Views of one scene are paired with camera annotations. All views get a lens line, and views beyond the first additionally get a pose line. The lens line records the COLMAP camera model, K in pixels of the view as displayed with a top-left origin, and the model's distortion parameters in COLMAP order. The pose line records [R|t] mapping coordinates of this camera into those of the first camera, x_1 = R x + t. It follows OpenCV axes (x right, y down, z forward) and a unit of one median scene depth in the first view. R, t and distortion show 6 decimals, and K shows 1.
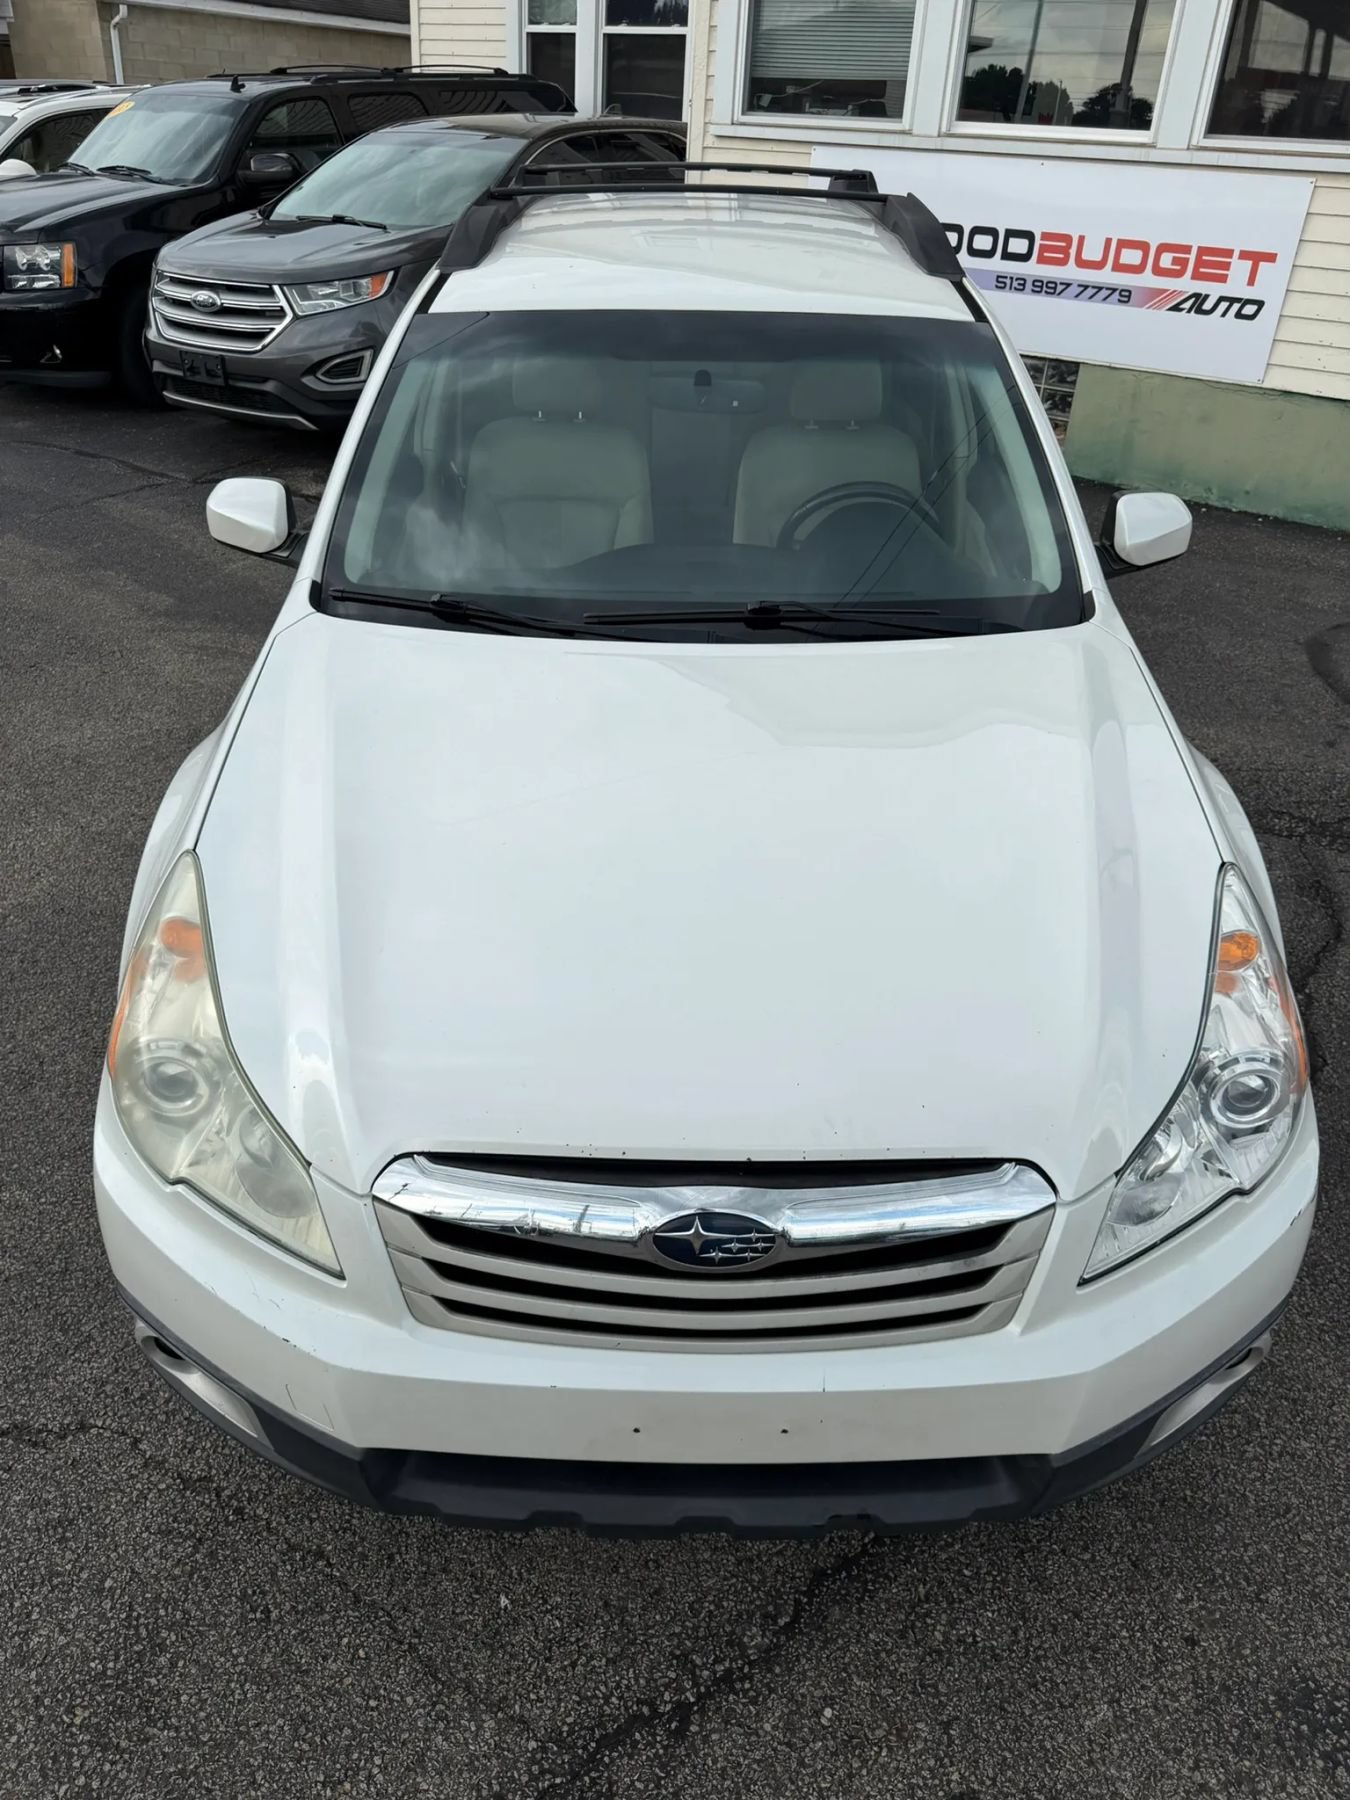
lens RADIAL K [[1299.2, 0, 681.3], [0, 1299.2, 887.0], [0, 0, 1]] dist [-0.003118, -0.000772]
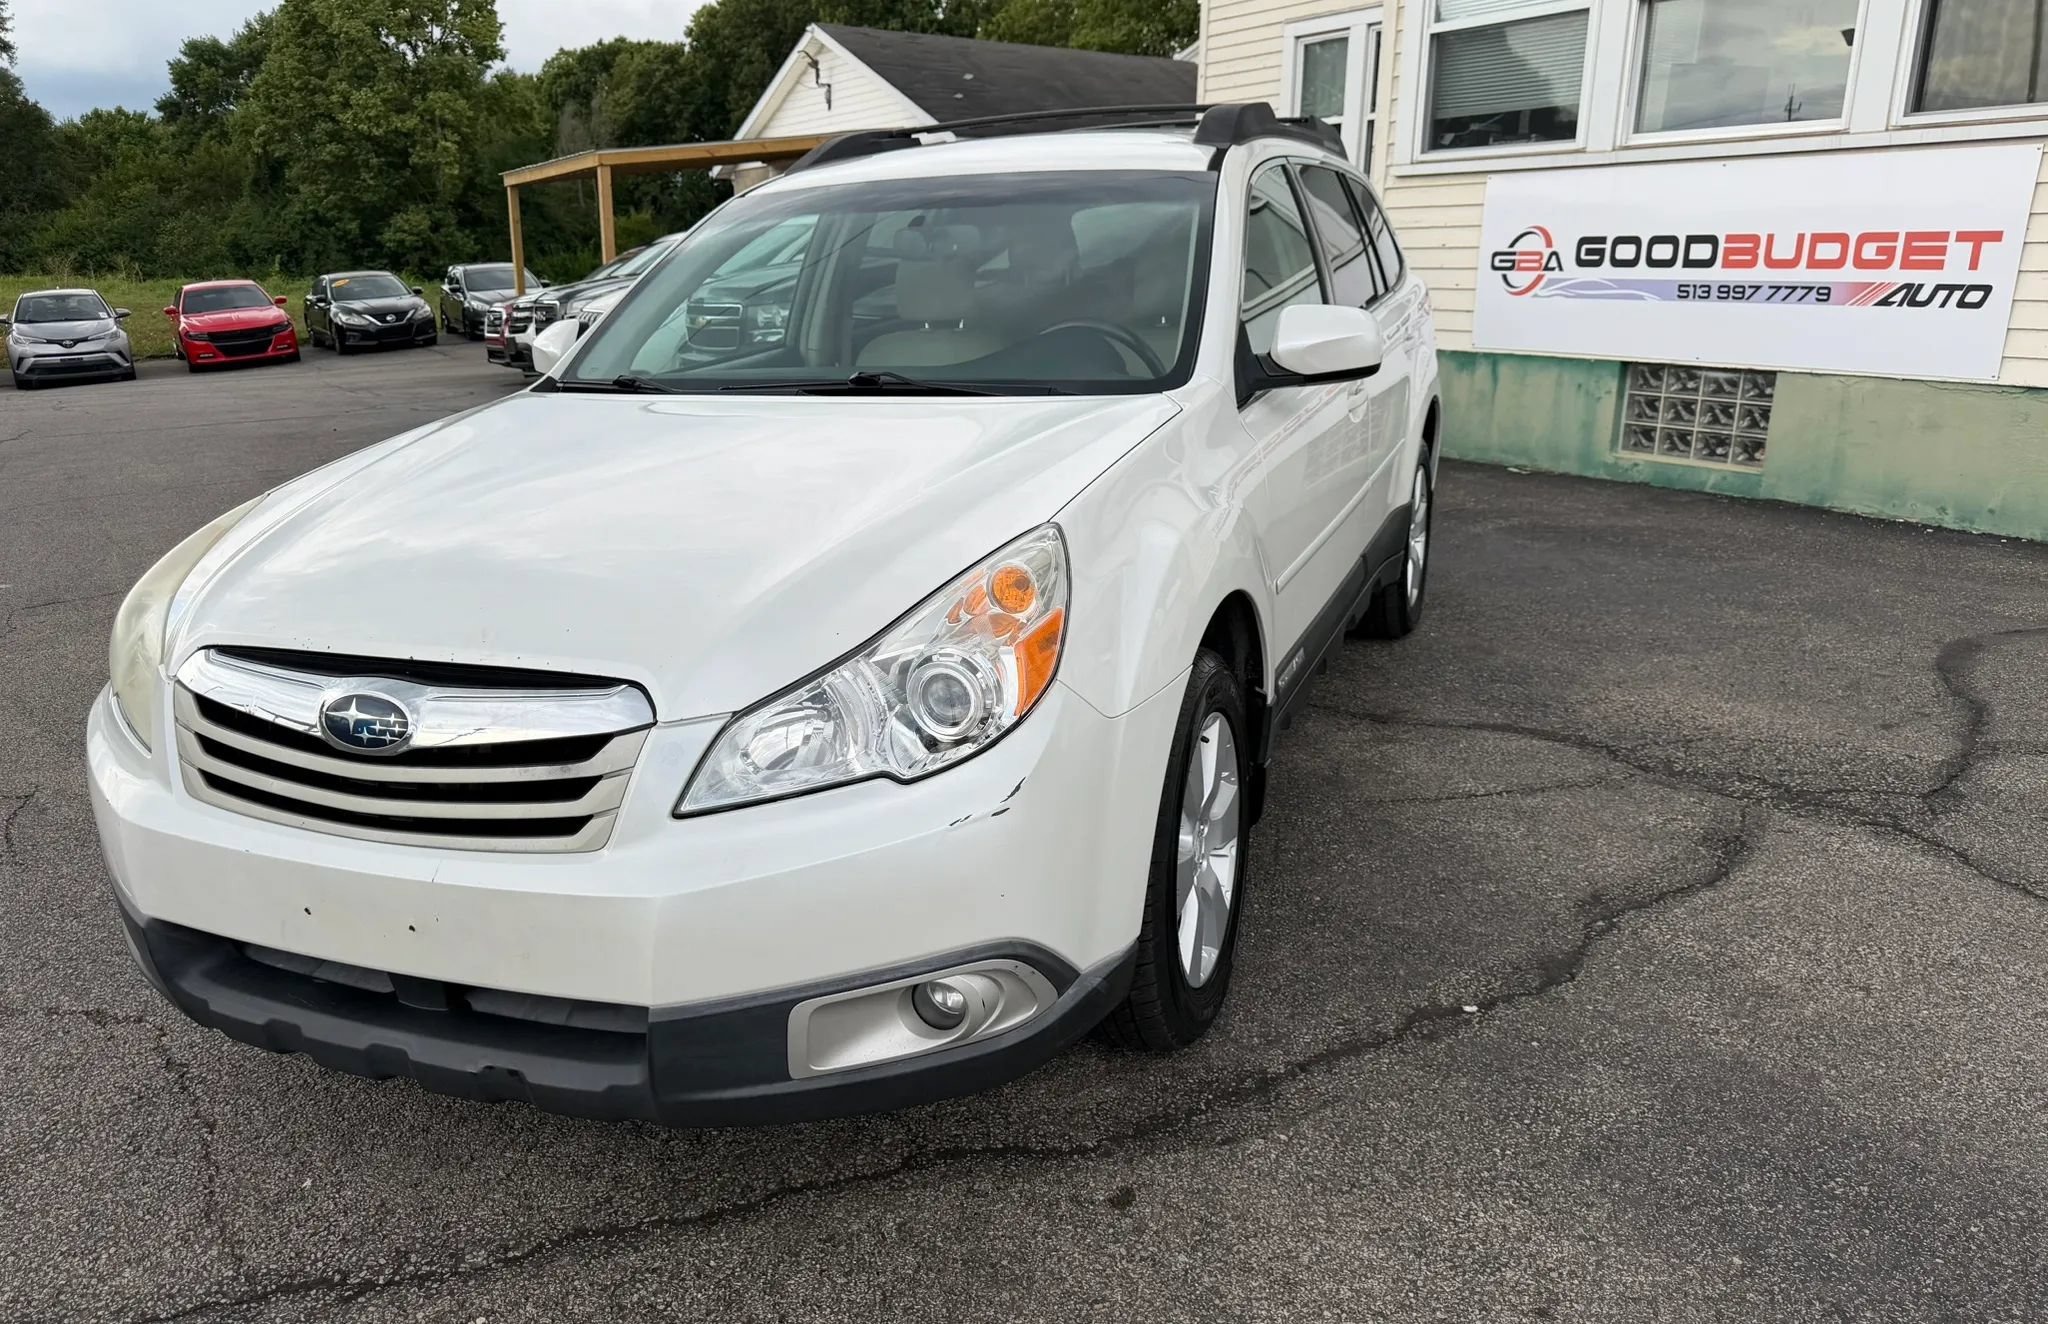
lens RADIAL K [[1461.9, 0, 1029.5], [0, 1461.9, 701.1], [0, 0, 1]] dist [0.016413, -0.019802]
pose [[0.926326, 0.065236, -0.371030, 0.554711], [-0.155966, 0.962932, -0.220082, 0.240742], [0.342920, 0.261736, 0.902164, 0.029297]]
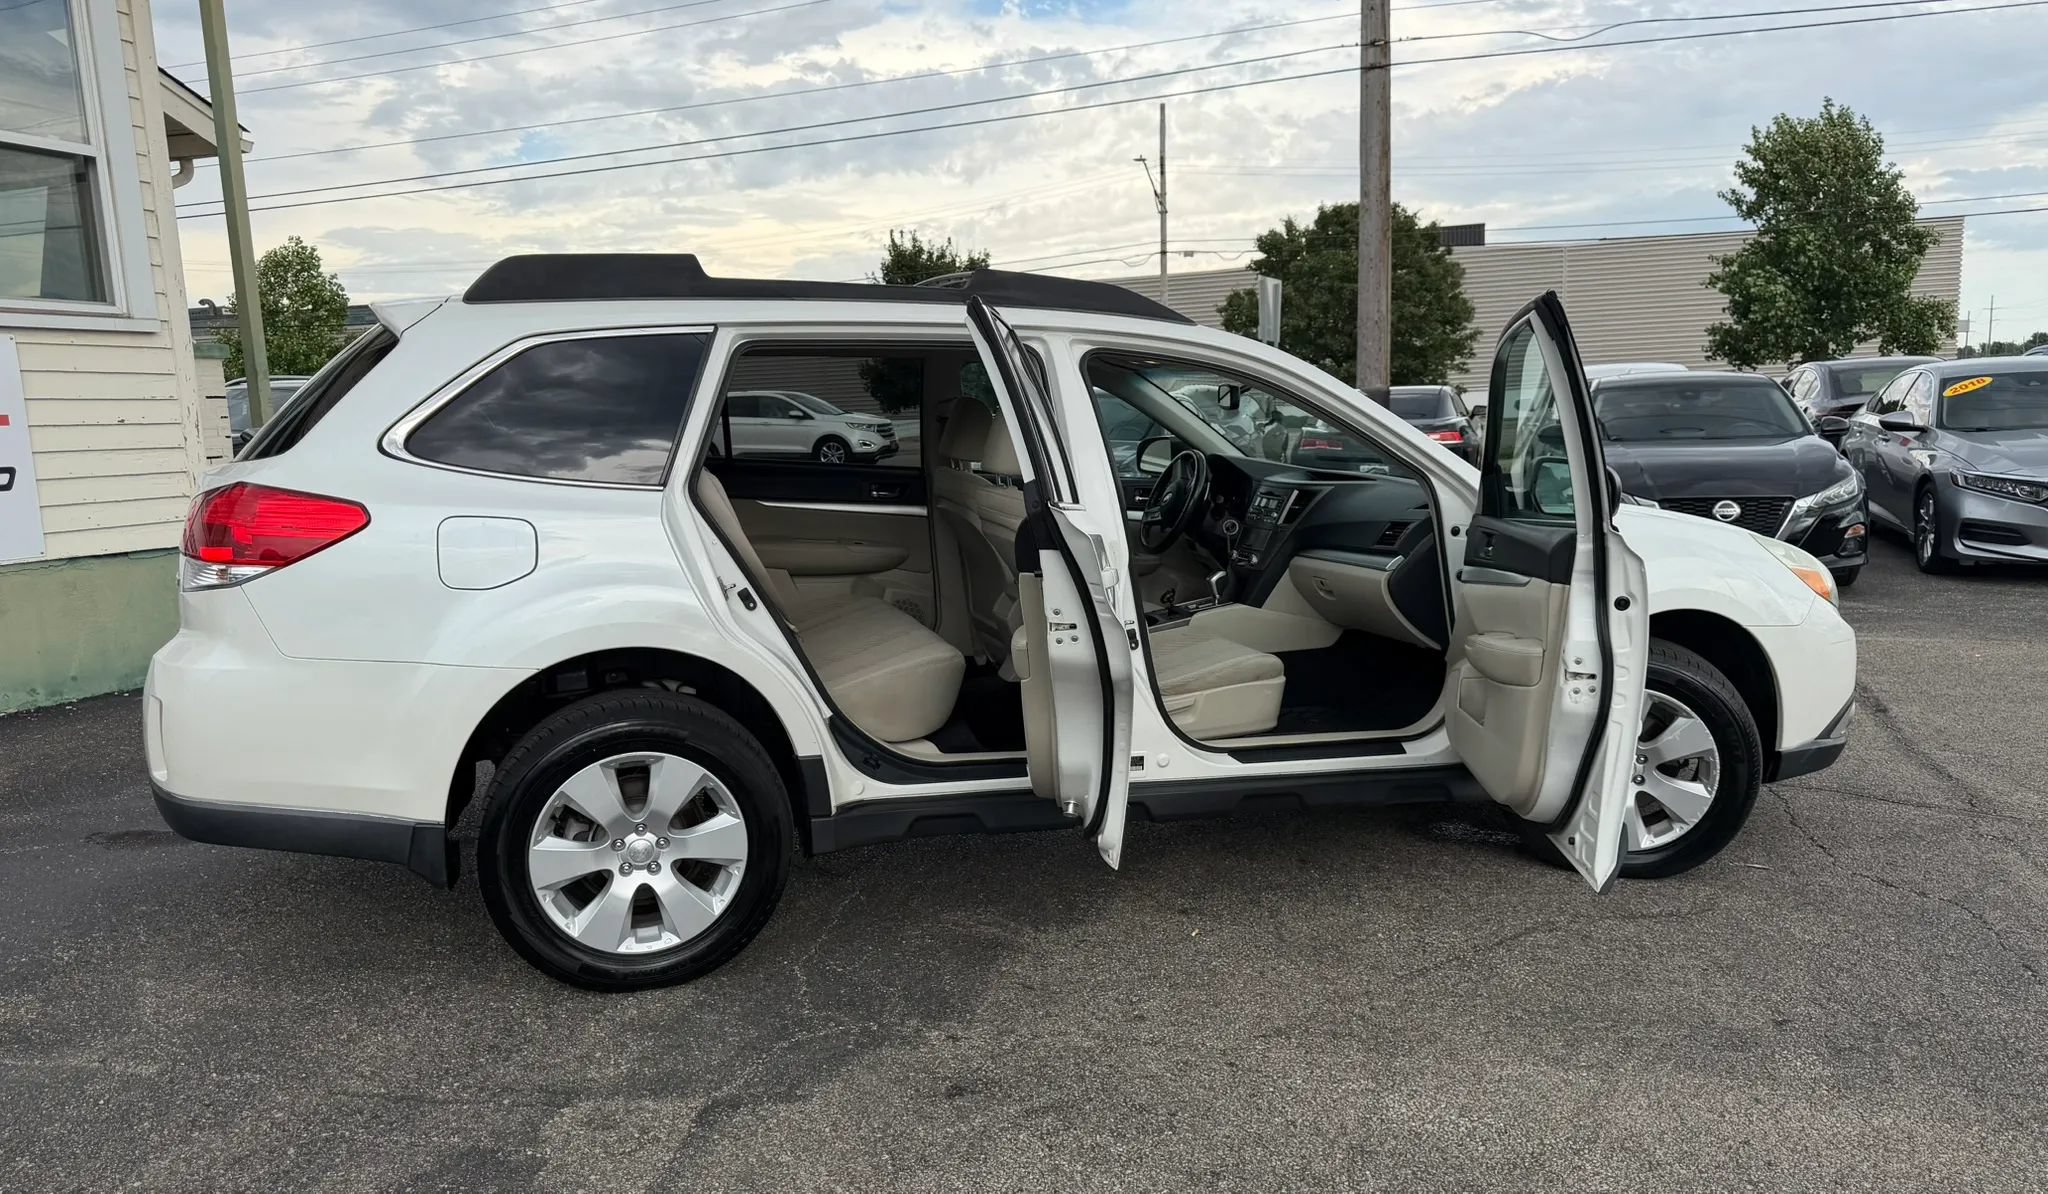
lens RADIAL K [[1475.7, 0, 998.8], [0, 1475.7, 639.6], [0, 0, 1]] dist [0.037697, -0.032825]
pose [[-0.291036, -0.177831, 0.940039, -1.469668], [0.504333, 0.806444, 0.308700, -0.770918], [-0.812986, 0.563936, -0.145018, 1.563505]]
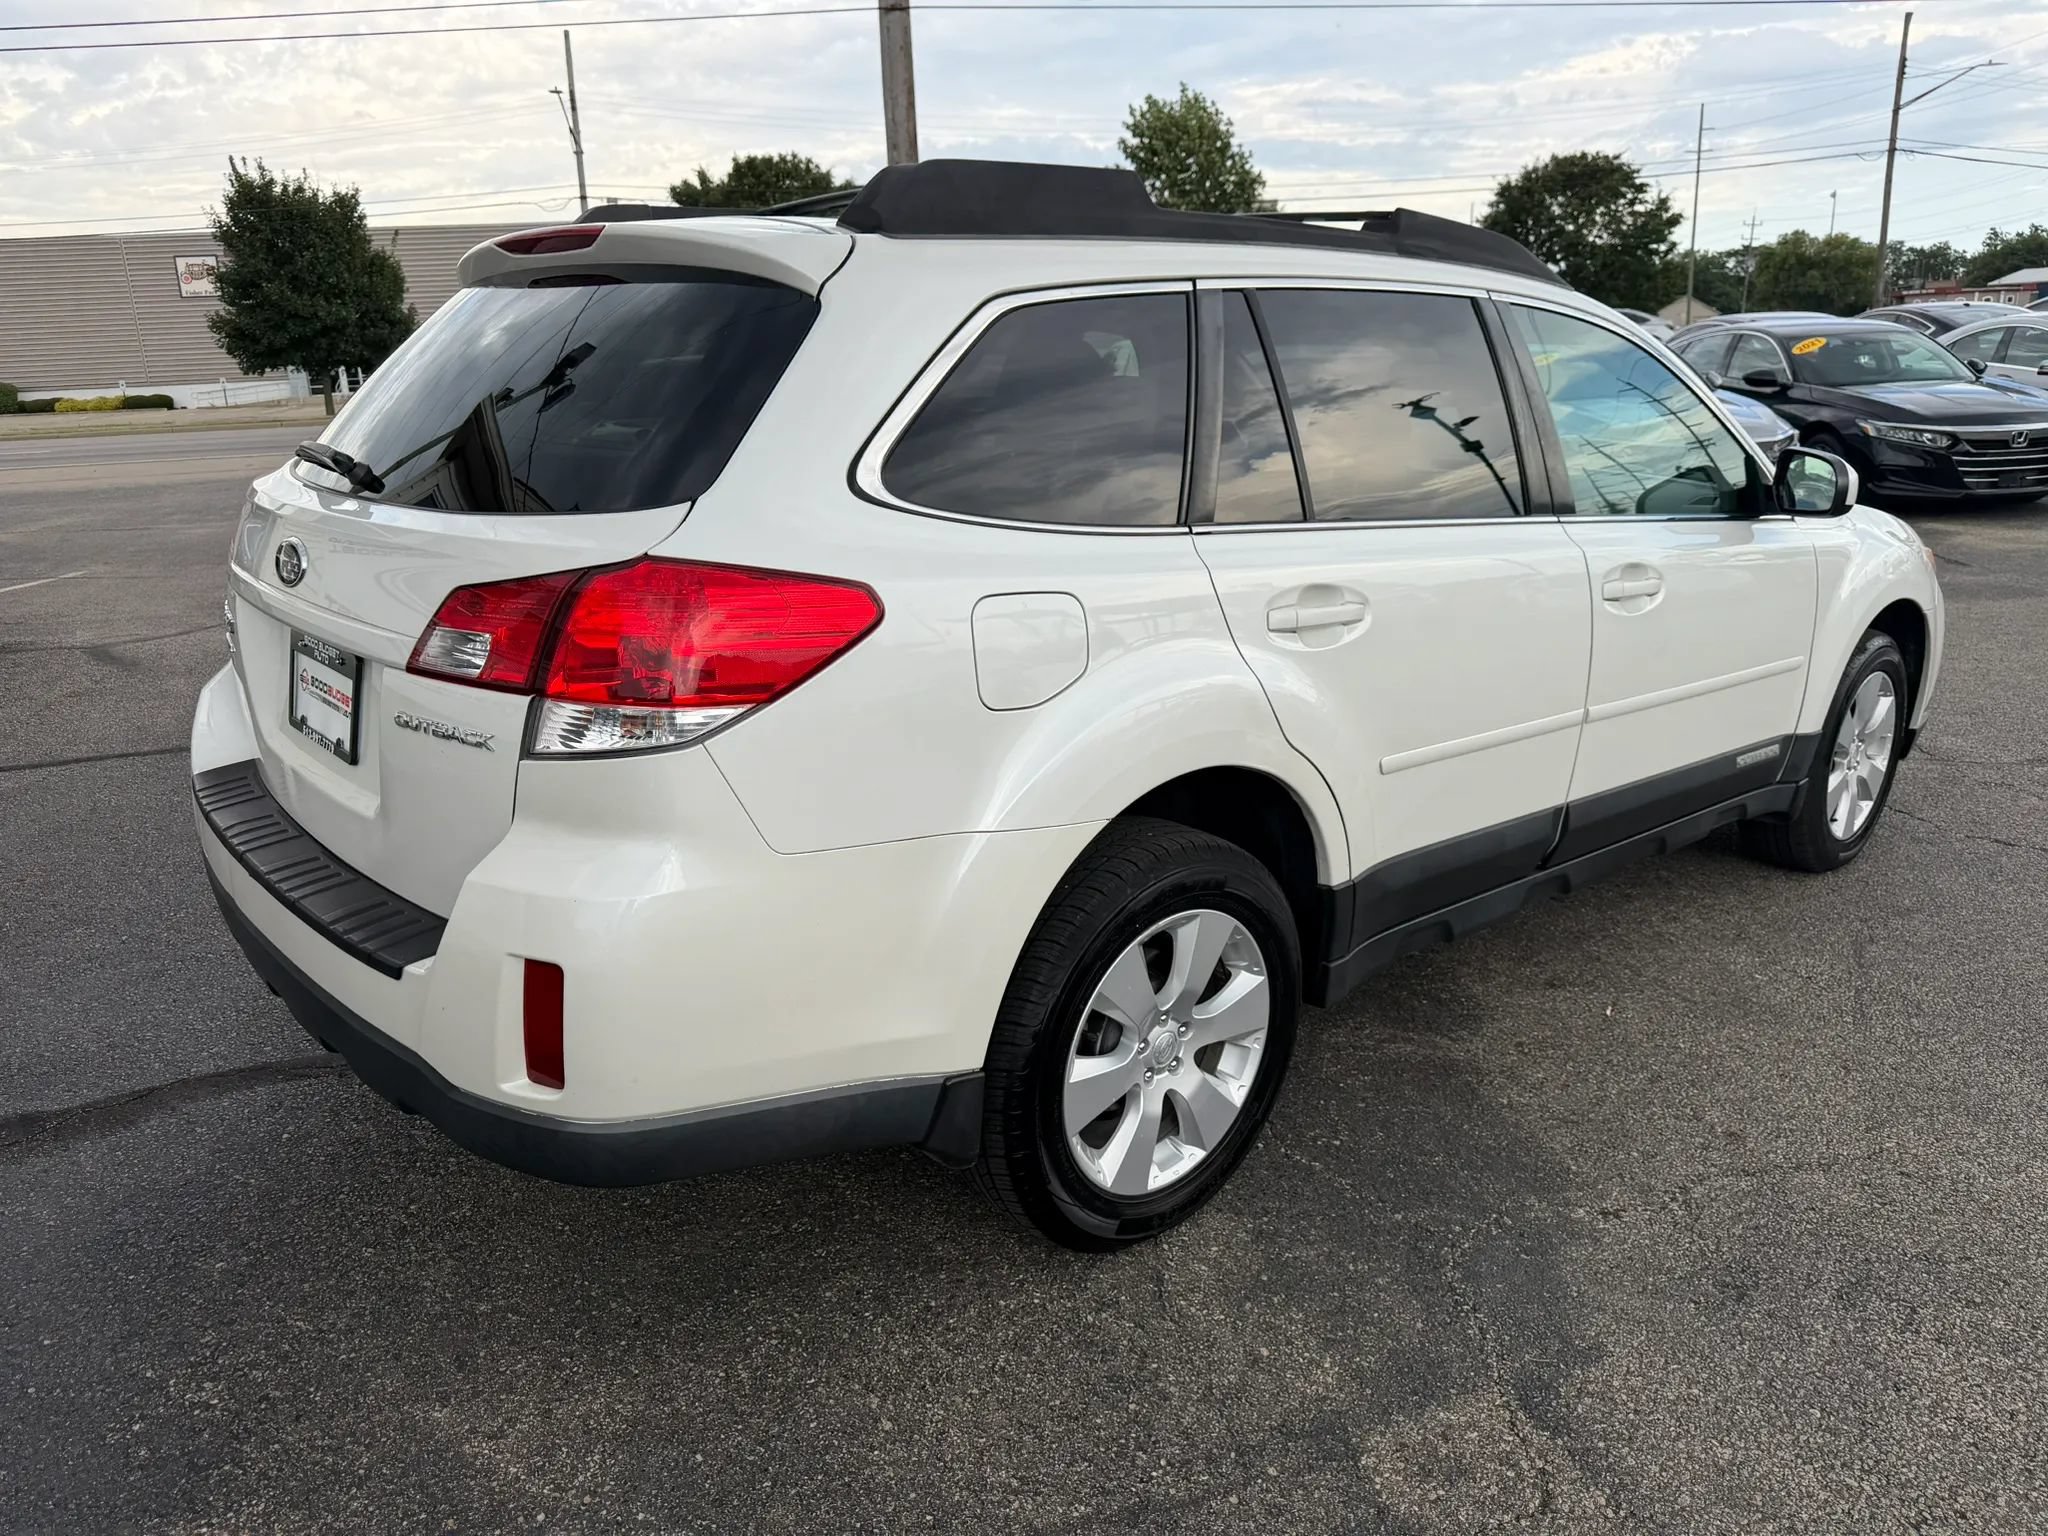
lens RADIAL K [[1478.2, 0, 1040.6], [0, 1478.2, 757.2], [0, 0, 1]] dist [-0.003118, -0.000772]
pose [[-0.659521, -0.220327, 0.718671, -0.814158], [0.385101, 0.722040, 0.574765, -1.038439], [-0.645546, 0.655831, -0.391352, 1.987827]]
